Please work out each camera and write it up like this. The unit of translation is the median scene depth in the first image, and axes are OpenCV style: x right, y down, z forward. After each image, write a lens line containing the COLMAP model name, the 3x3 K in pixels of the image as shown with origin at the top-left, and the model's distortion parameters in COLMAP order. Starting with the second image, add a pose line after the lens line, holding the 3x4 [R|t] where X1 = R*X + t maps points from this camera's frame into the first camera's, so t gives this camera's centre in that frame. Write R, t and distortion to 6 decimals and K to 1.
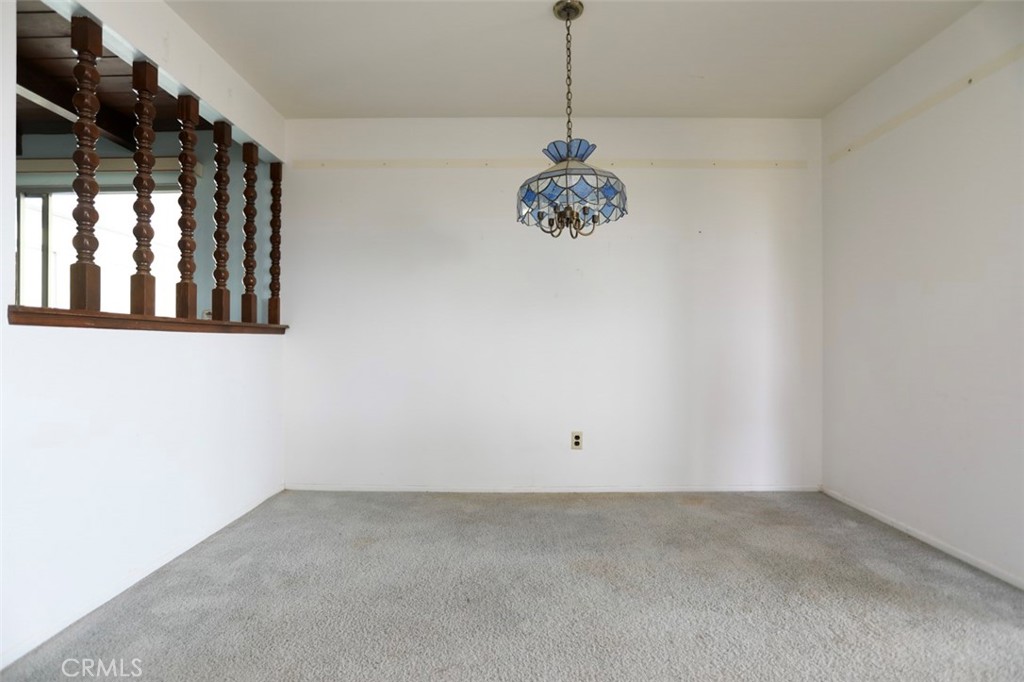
lens RADIAL K [[521.0, 0, 513.0], [0, 521.0, 341.8], [0, 0, 1]] dist [-0.034198, 0.009537]
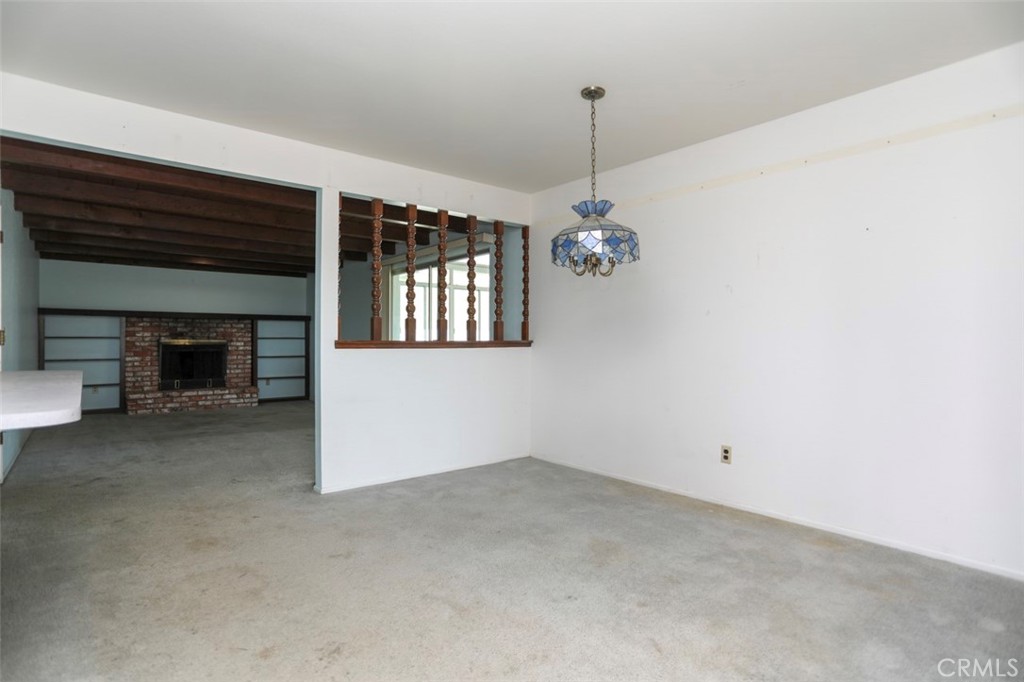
lens RADIAL K [[521.0, 0, 510.2], [0, 521.0, 344.2], [0, 0, 1]] dist [-0.034198, 0.009537]
pose [[0.647920, 0.004941, -0.761692, 0.654474], [-0.000458, 0.999981, 0.006096, -0.032421], [0.761708, -0.003601, 0.647911, 0.032335]]
